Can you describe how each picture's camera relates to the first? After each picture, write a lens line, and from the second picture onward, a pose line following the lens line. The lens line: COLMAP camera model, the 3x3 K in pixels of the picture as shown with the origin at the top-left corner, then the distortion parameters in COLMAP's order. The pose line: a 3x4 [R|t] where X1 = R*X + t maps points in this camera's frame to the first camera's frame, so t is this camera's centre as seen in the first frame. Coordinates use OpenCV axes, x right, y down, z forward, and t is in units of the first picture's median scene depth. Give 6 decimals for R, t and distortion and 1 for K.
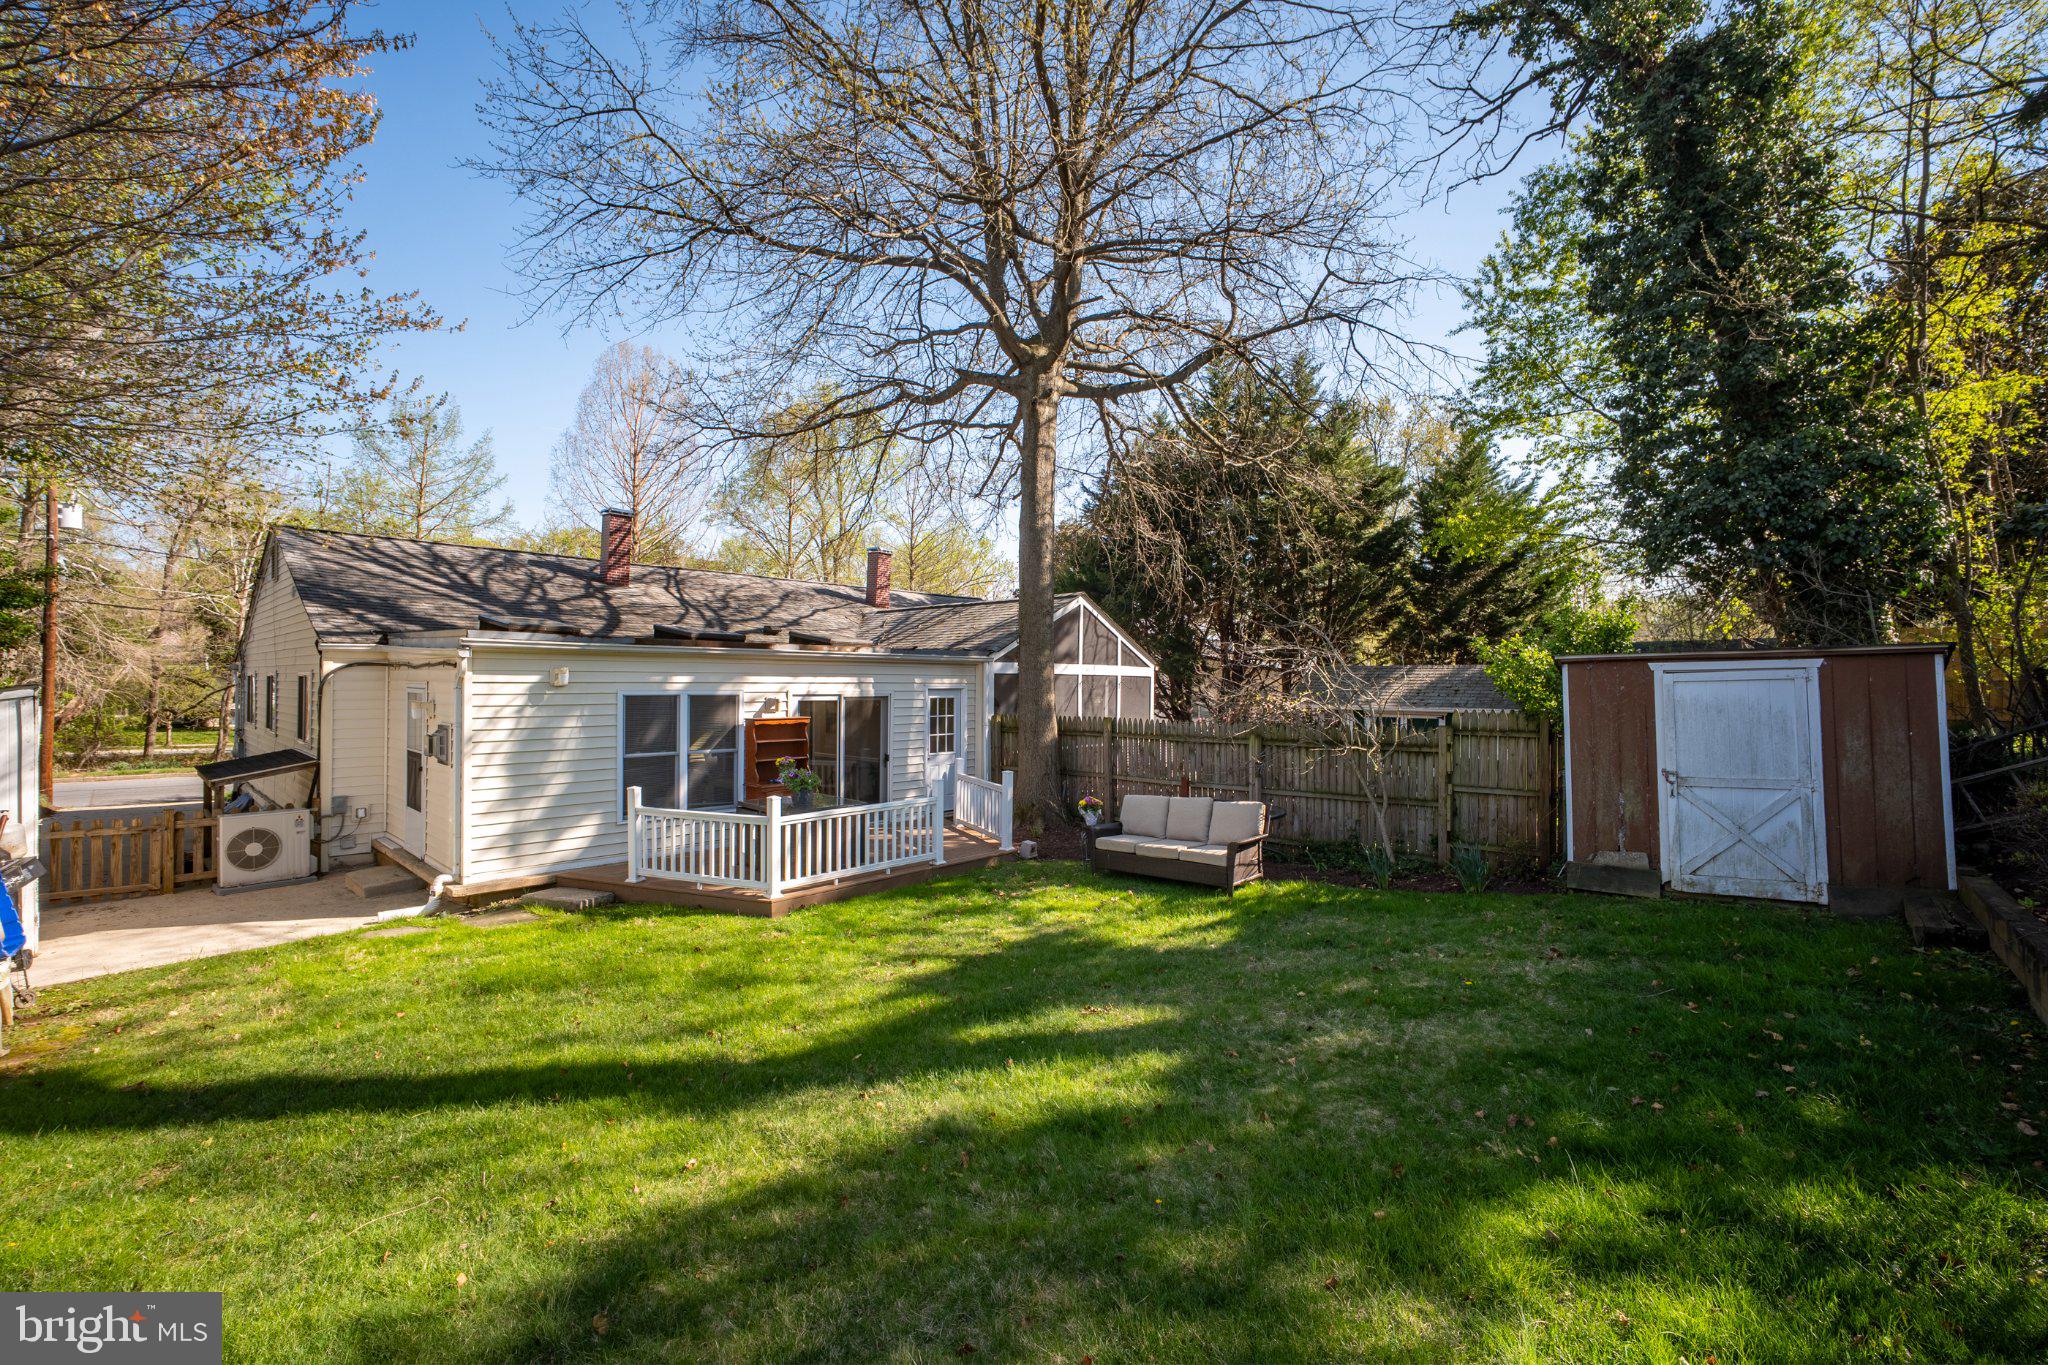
lens RADIAL K [[872.1, 0, 1024.0], [0, 872.1, 682.5], [0, 0, 1]] dist [-0.035591, 0.014470]
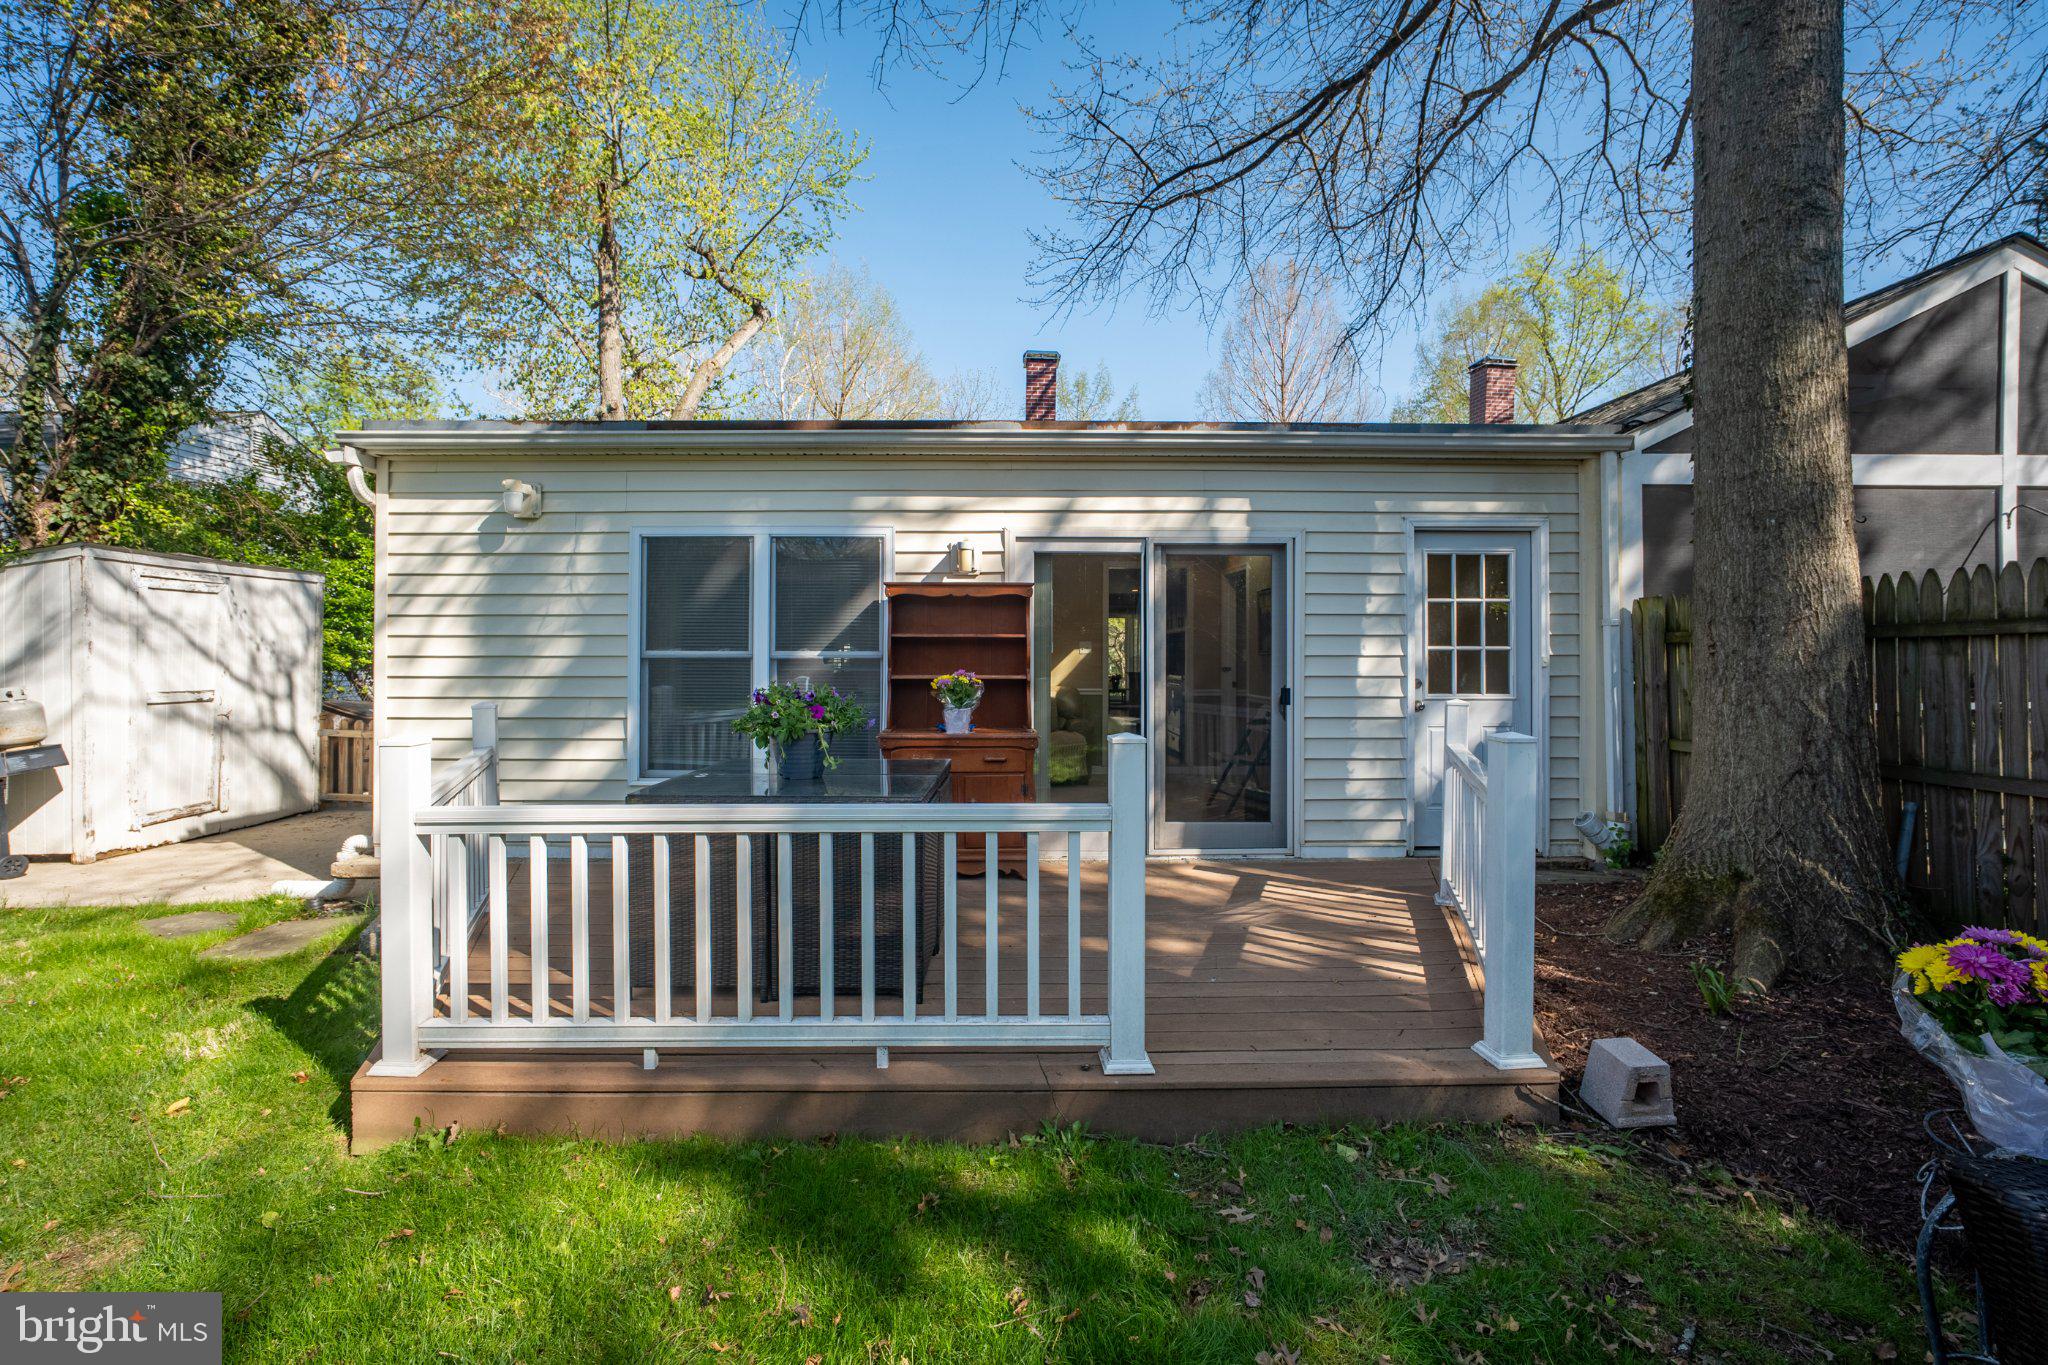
lens RADIAL K [[872.1, 0, 1024.0], [0, 872.1, 682.5], [0, 0, 1]] dist [-0.035591, 0.014470]
pose [[0.691751, 0.019765, -0.721866, 0.052203], [0.001716, 0.999578, 0.029013, 0.069793], [0.722134, -0.021309, 0.691425, 0.645563]]
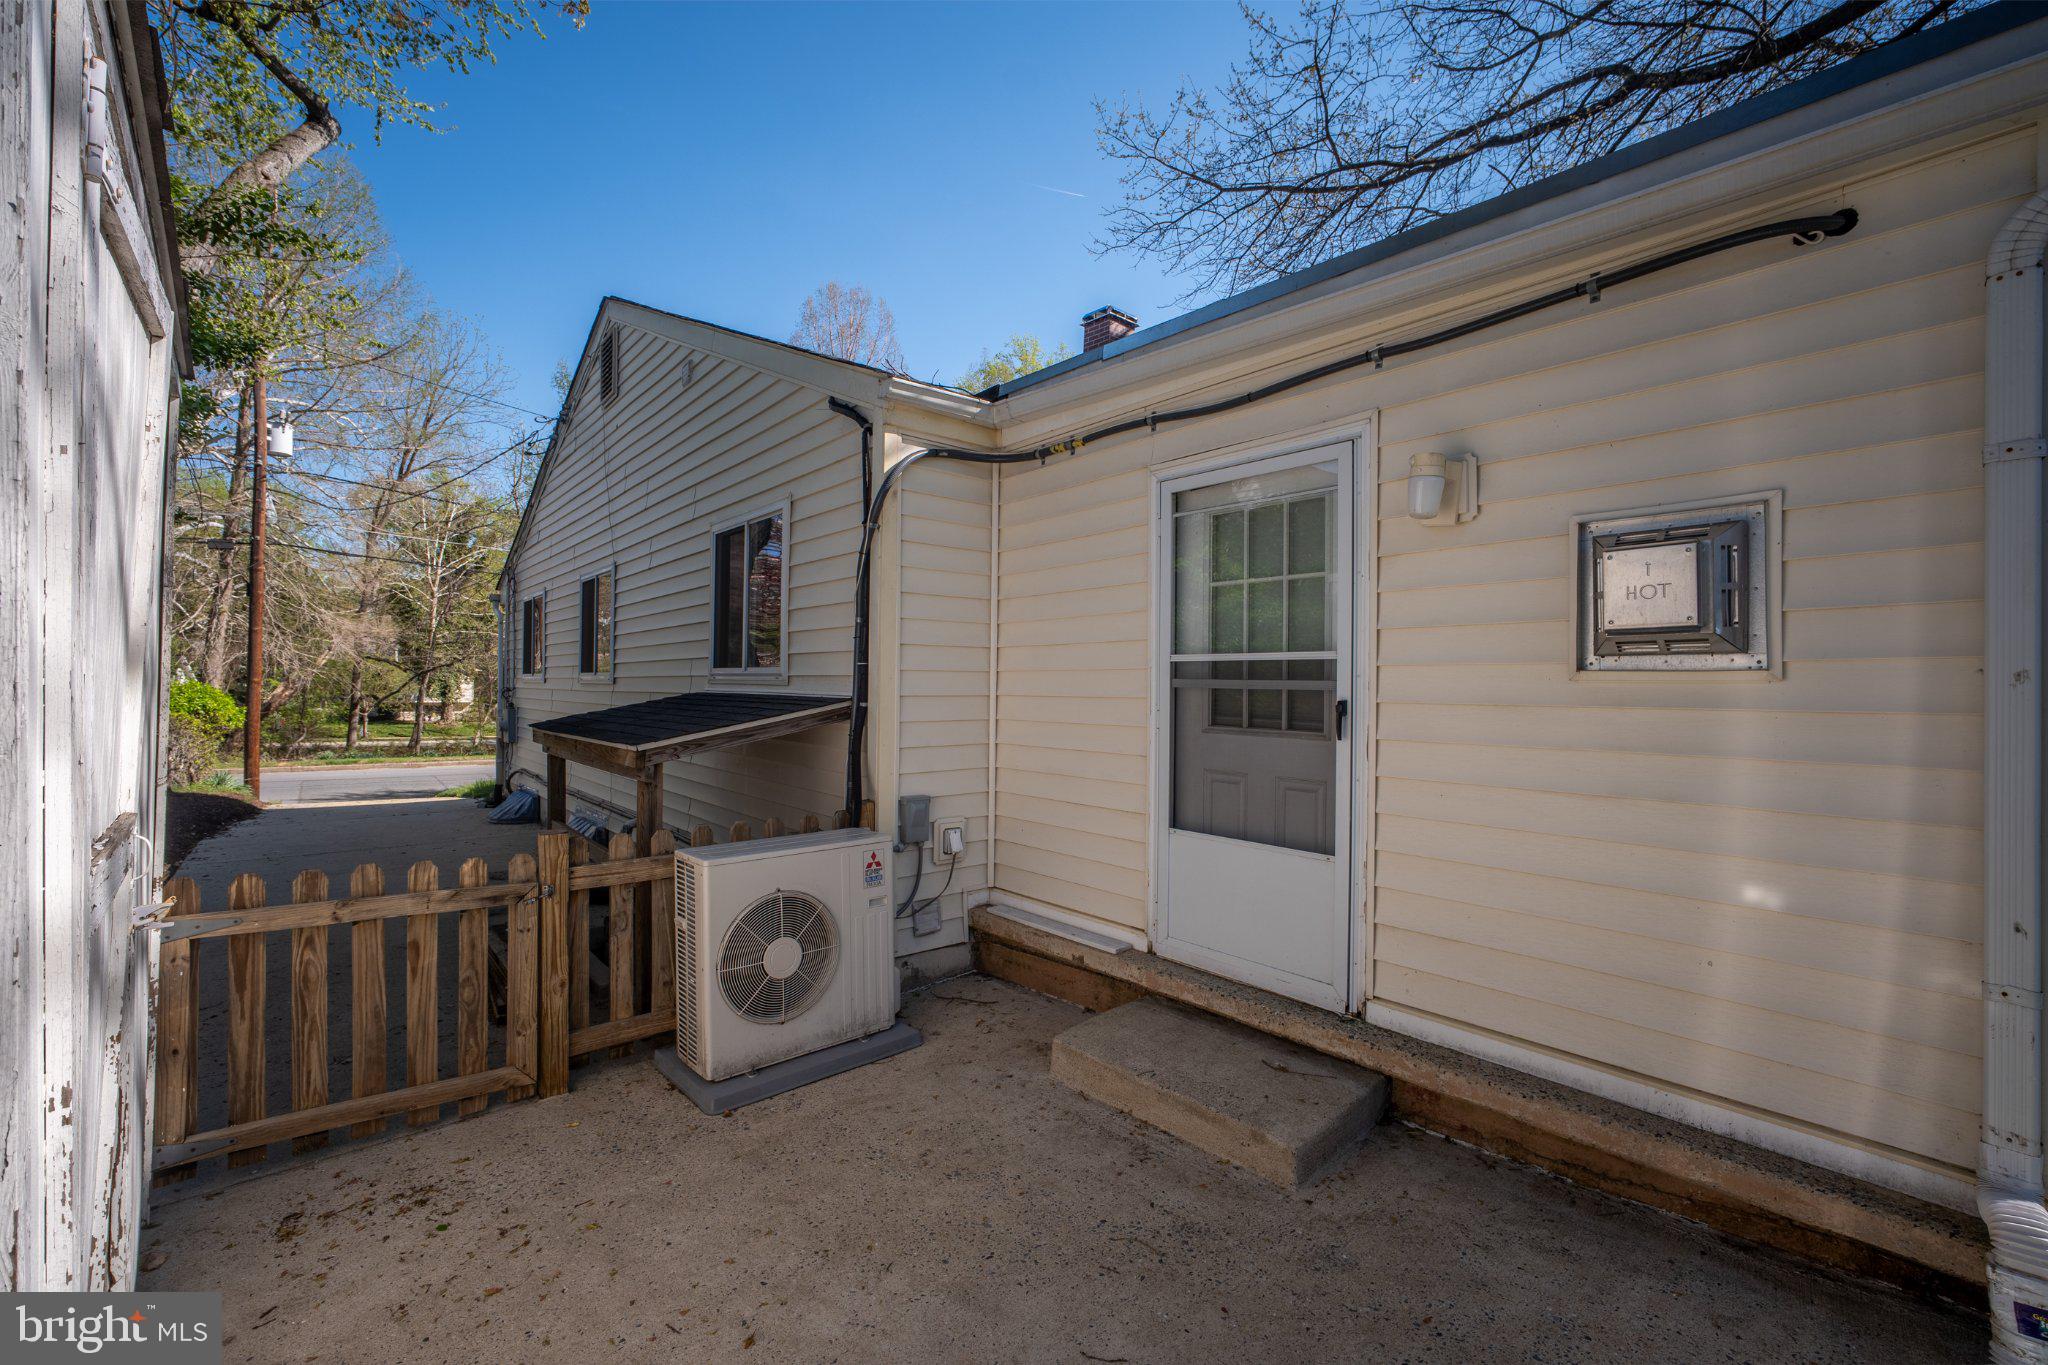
lens RADIAL K [[872.1, 0, 1024.0], [0, 872.1, 682.5], [0, 0, 1]] dist [-0.035591, 0.014470]
pose [[0.992440, -0.001990, -0.122718, -0.611984], [0.001343, 0.999985, -0.005348, 0.073494], [0.122727, 0.005143, 0.992427, 0.543649]]
